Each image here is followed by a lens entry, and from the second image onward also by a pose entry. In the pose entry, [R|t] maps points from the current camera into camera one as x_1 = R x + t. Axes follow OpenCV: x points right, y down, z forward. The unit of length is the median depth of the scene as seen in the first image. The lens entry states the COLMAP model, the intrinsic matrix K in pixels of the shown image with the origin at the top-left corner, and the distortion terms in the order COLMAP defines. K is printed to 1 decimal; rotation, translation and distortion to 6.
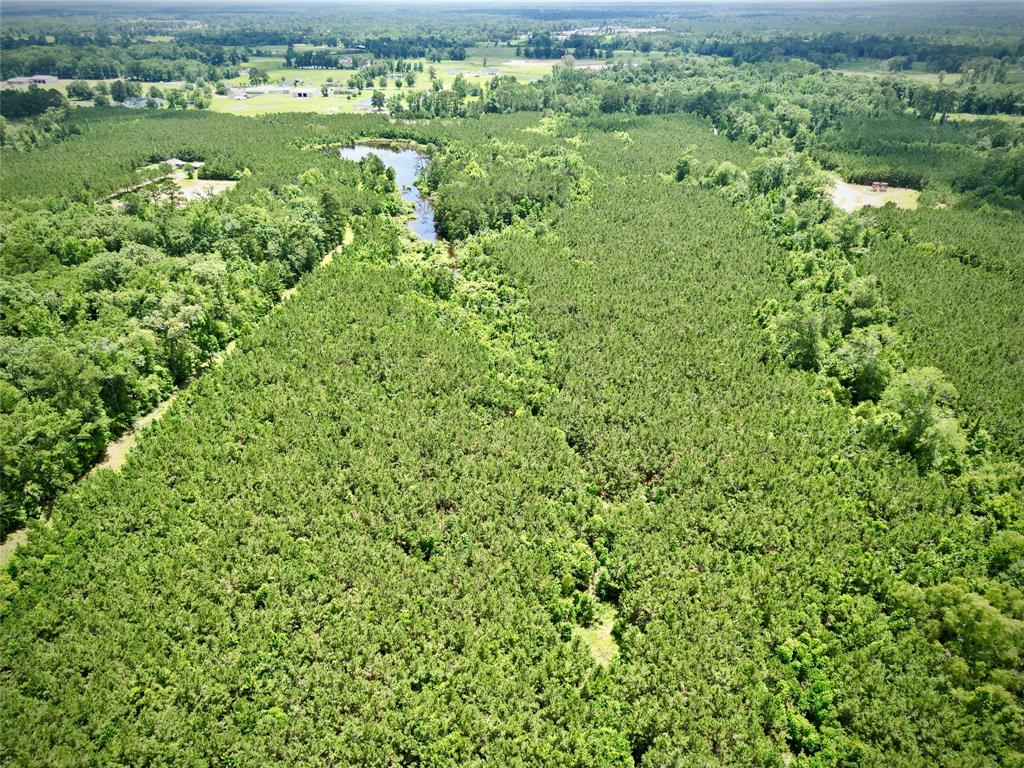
lens RADIAL K [[718.1, 0, 511.8], [0, 718.1, 387.2], [0, 0, 1]] dist [0.033746, -0.014125]
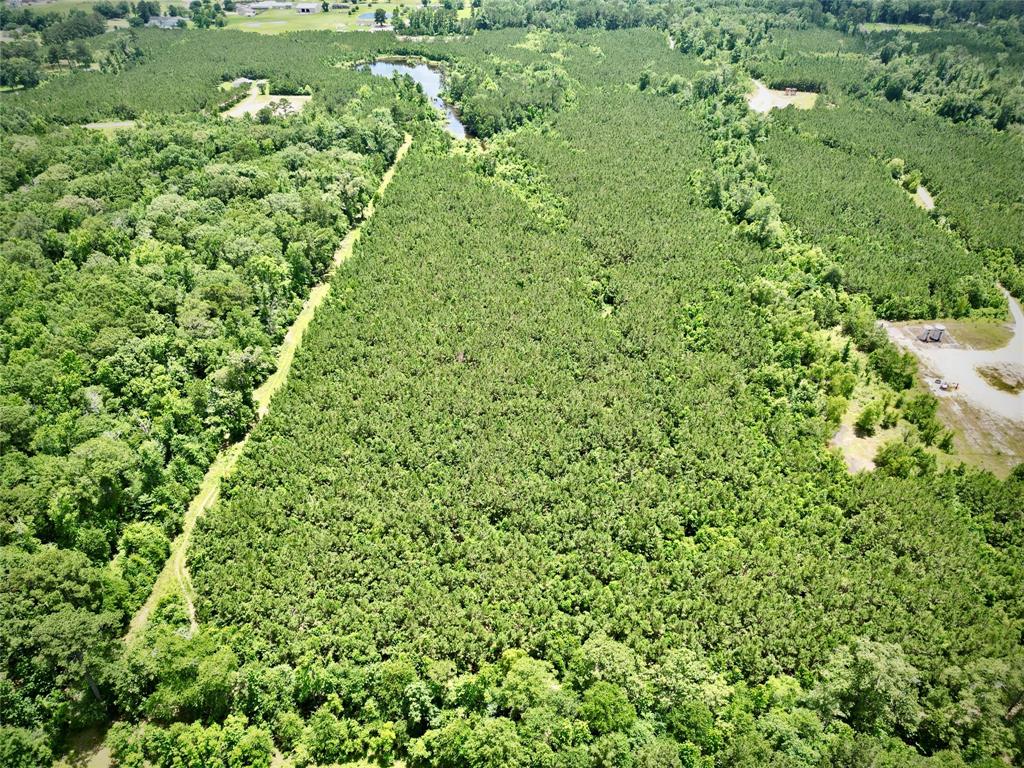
lens RADIAL K [[718.1, 0, 511.0], [0, 718.1, 381.8], [0, 0, 1]] dist [0.033746, -0.014125]
pose [[0.998536, -0.033936, 0.042116, -0.096706], [0.028954, 0.993090, 0.113728, 0.104526], [-0.045685, -0.112342, 0.992619, -0.432009]]
